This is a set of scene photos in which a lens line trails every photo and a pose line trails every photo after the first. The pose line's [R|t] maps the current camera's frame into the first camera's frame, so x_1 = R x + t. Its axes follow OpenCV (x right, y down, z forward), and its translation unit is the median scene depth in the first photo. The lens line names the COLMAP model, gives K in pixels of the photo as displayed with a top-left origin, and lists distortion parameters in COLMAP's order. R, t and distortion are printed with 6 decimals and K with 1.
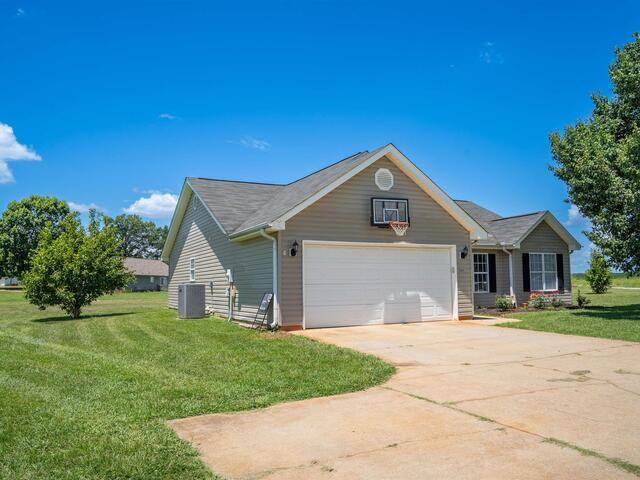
lens RADIAL K [[455.7, 0, 320.0], [0, 455.7, 240.0], [0, 0, 1]] dist [-0.179104, 0.094967]
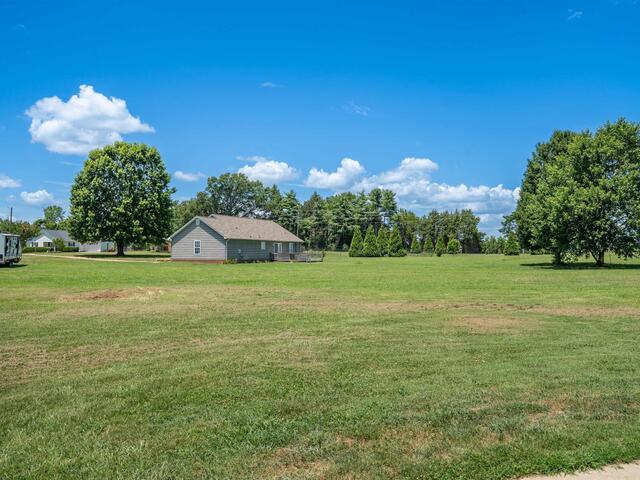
lens RADIAL K [[455.7, 0, 320.0], [0, 455.7, 240.0], [0, 0, 1]] dist [-0.179104, 0.094967]
pose [[0.975423, 0.014866, -0.219837, -0.060544], [0.000809, 0.997473, 0.071045, 0.012900], [0.220338, -0.069477, 0.972946, 0.143753]]
